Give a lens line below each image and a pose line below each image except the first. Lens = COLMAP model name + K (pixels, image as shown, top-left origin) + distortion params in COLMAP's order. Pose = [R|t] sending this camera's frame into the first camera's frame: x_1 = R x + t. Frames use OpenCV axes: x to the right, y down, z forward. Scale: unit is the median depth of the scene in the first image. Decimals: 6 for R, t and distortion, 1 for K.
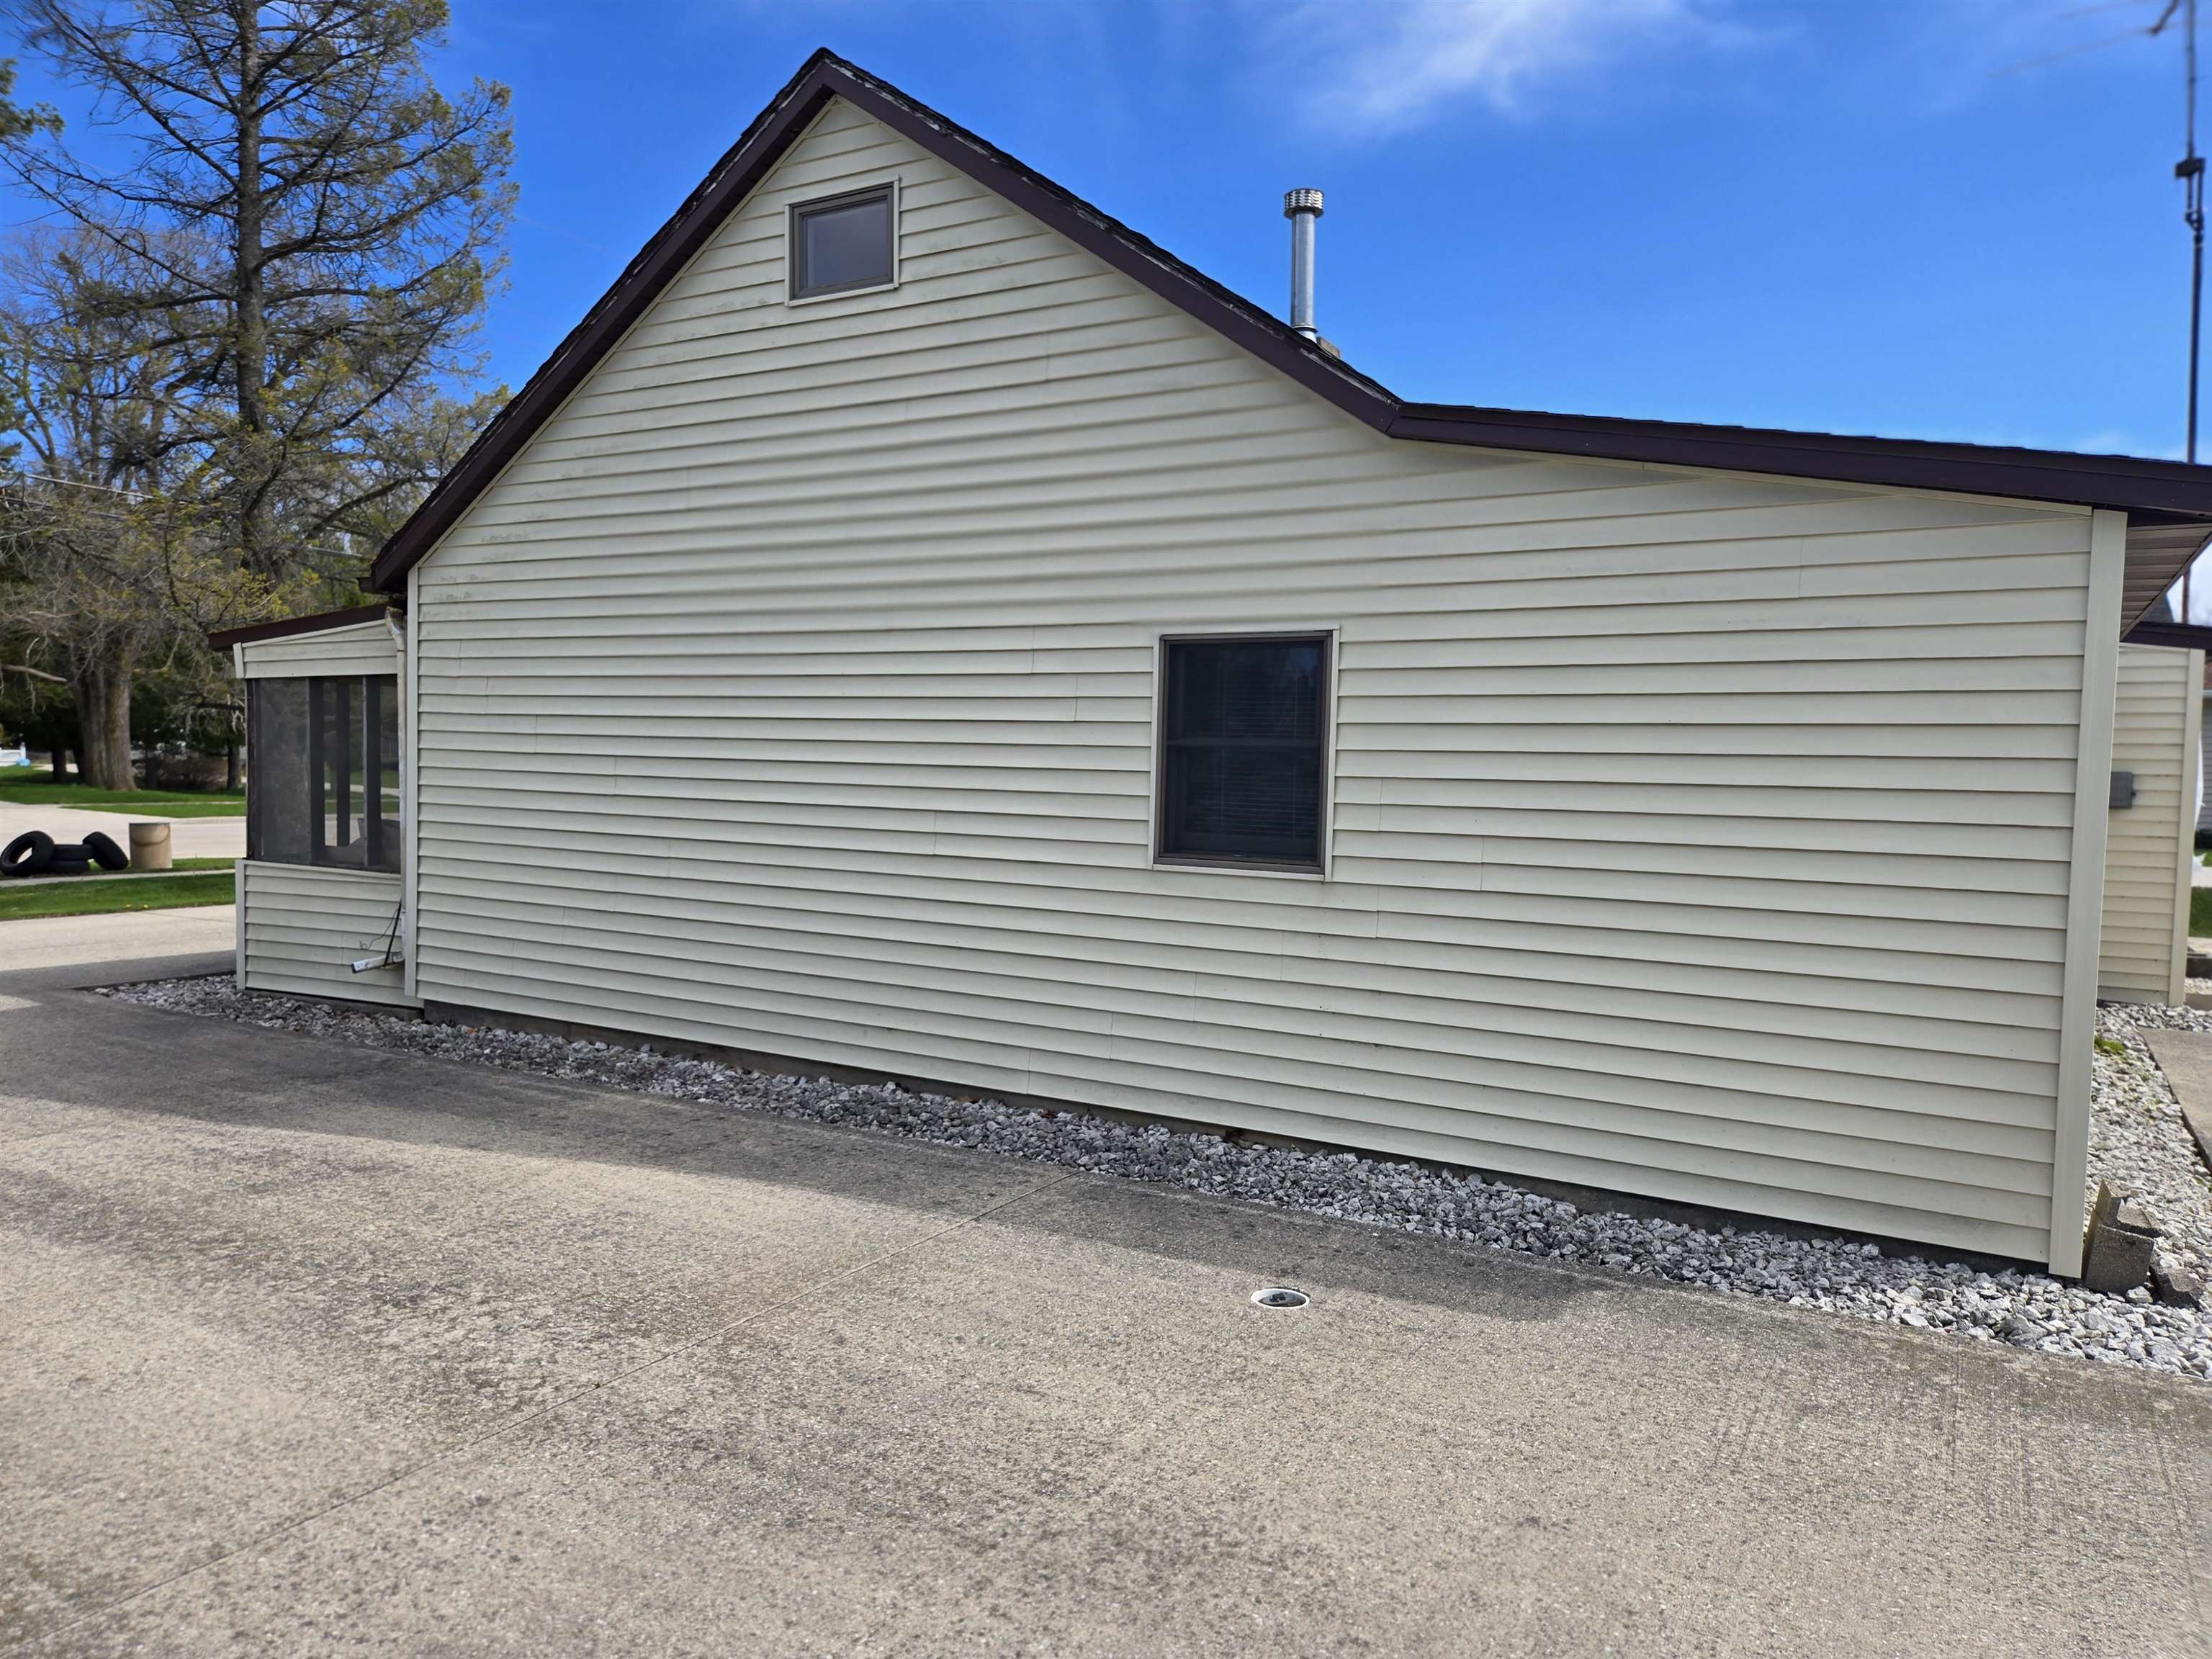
lens RADIAL K [[1476.3, 0, 1110.4], [0, 1476.3, 833.1], [0, 0, 1]] dist [0.052360, -0.032588]
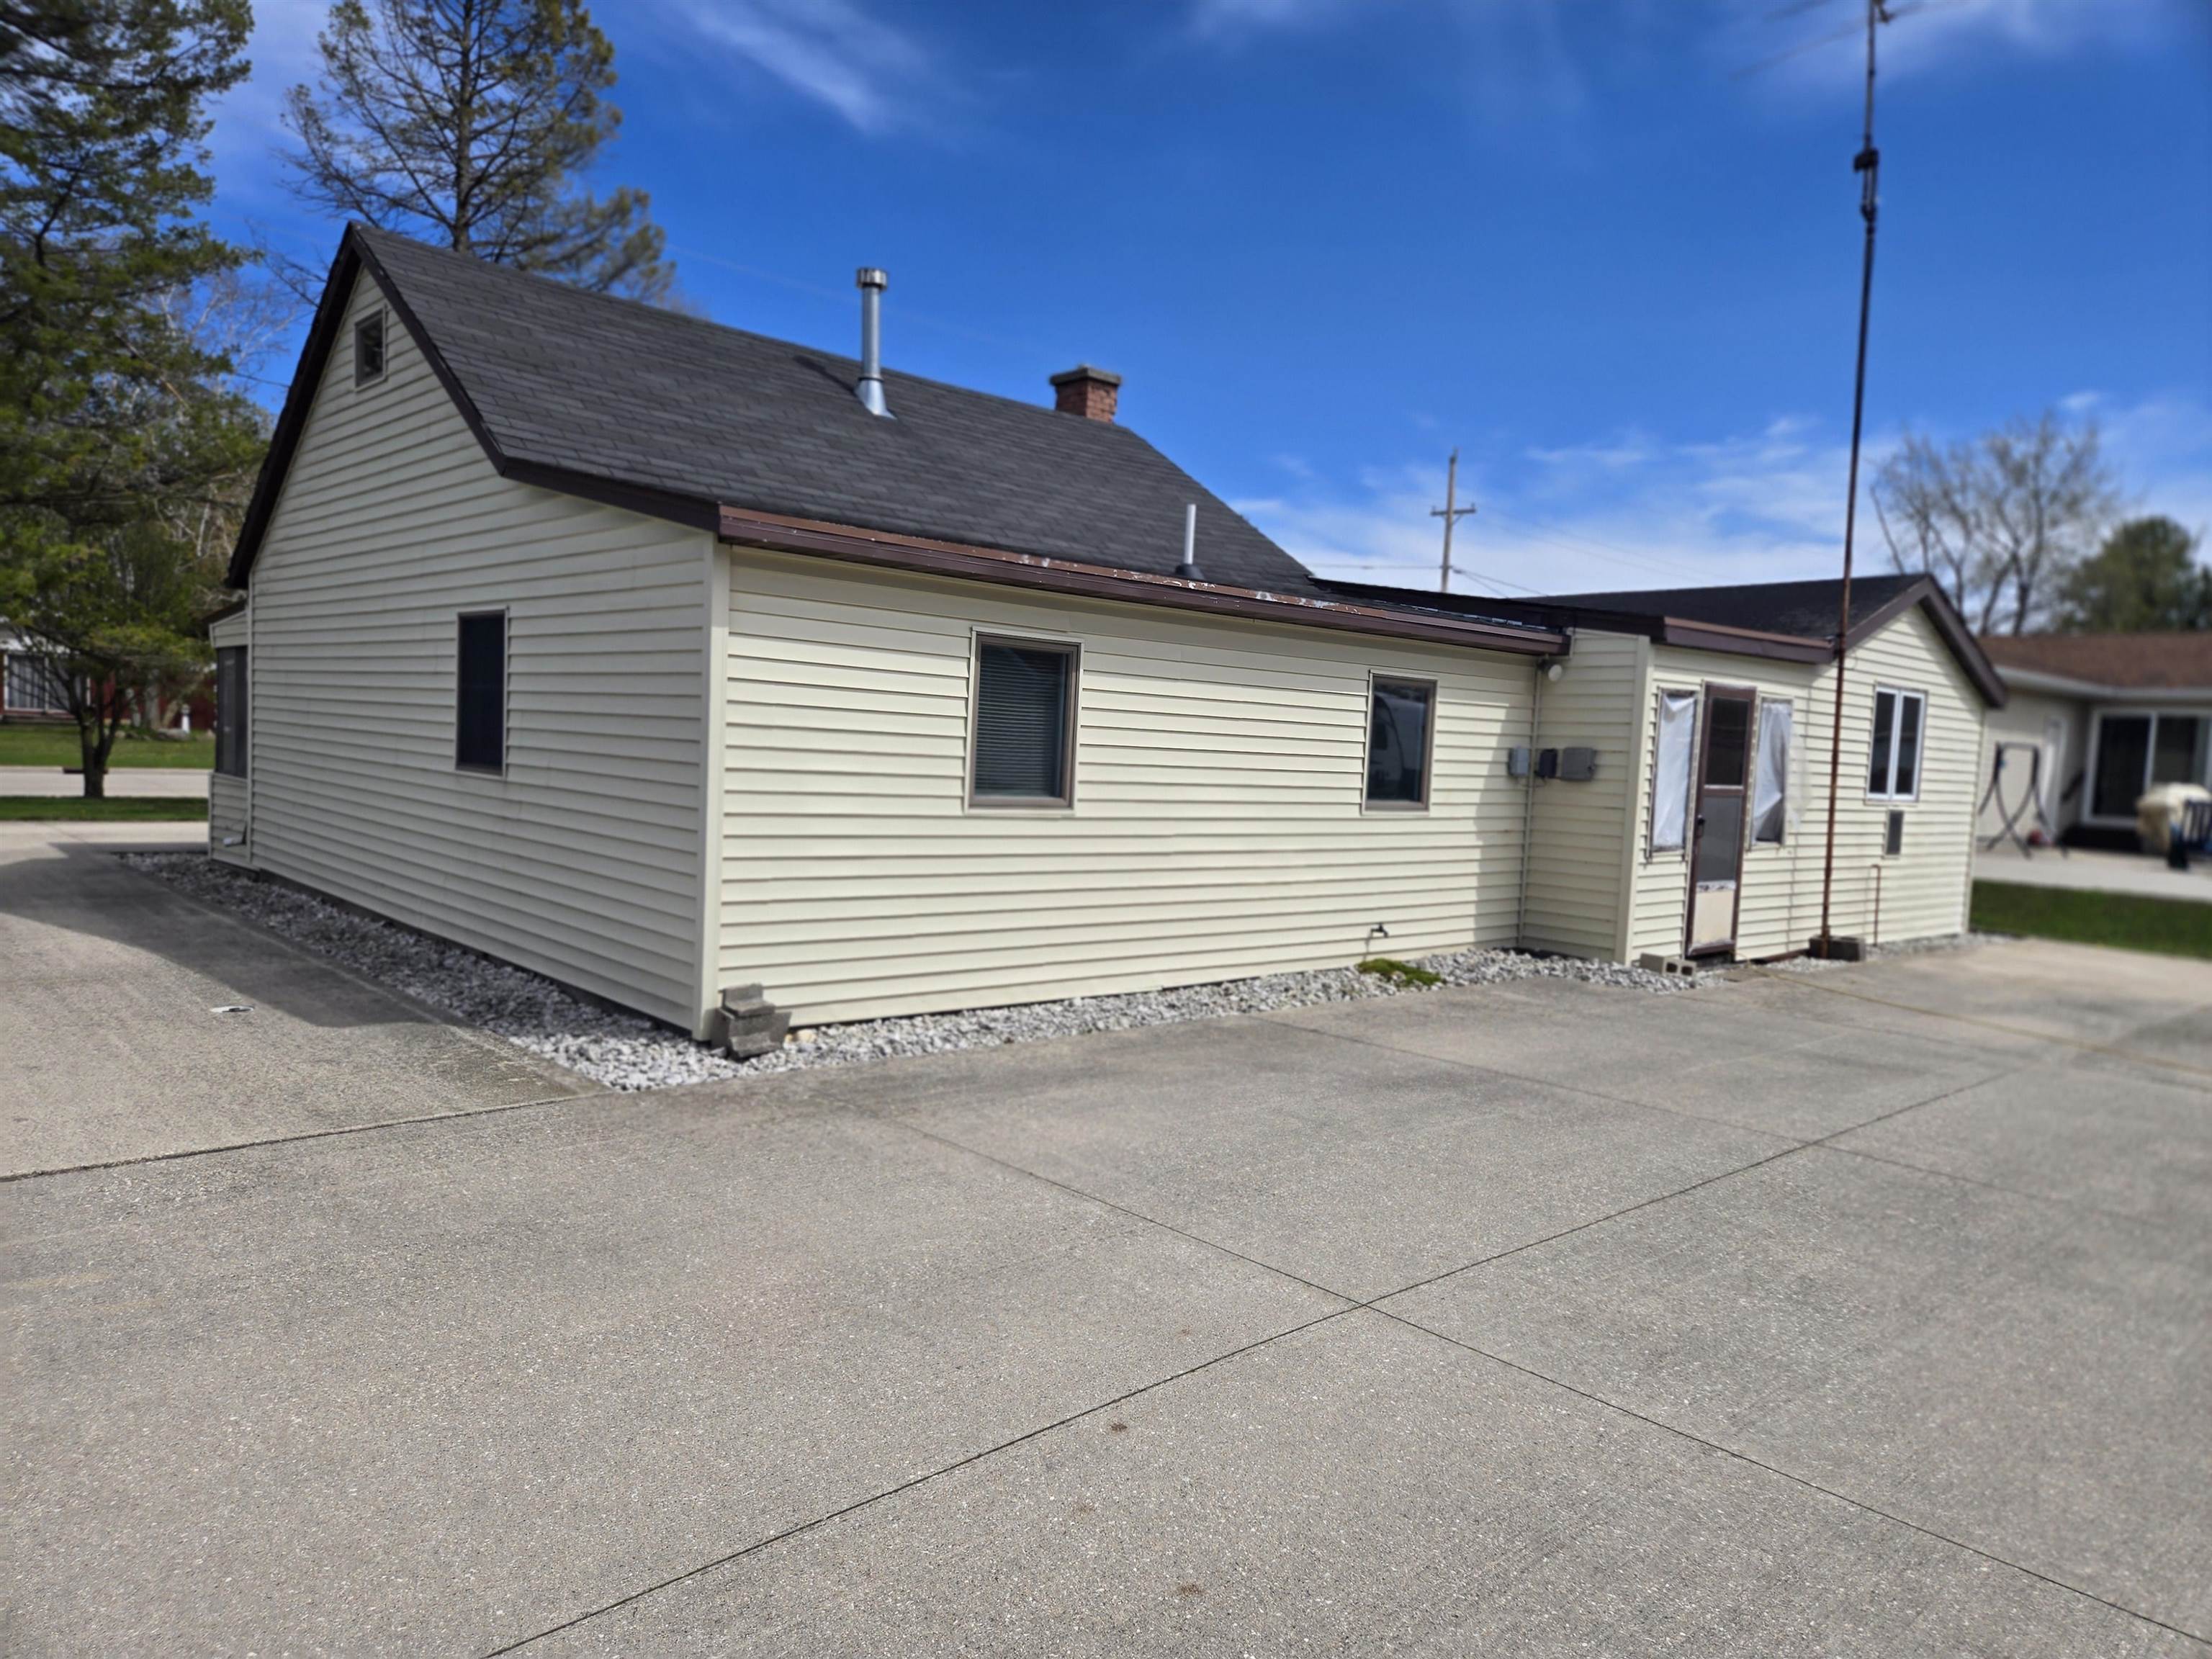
lens RADIAL K [[1476.3, 0, 1094.5], [0, 1476.3, 826.3], [0, 0, 1]] dist [0.052360, -0.032588]
pose [[0.953627, 0.042190, -0.298019, 0.733284], [-0.042551, 0.999080, 0.005280, 0.028882], [0.297968, 0.007646, 0.954545, -0.150515]]
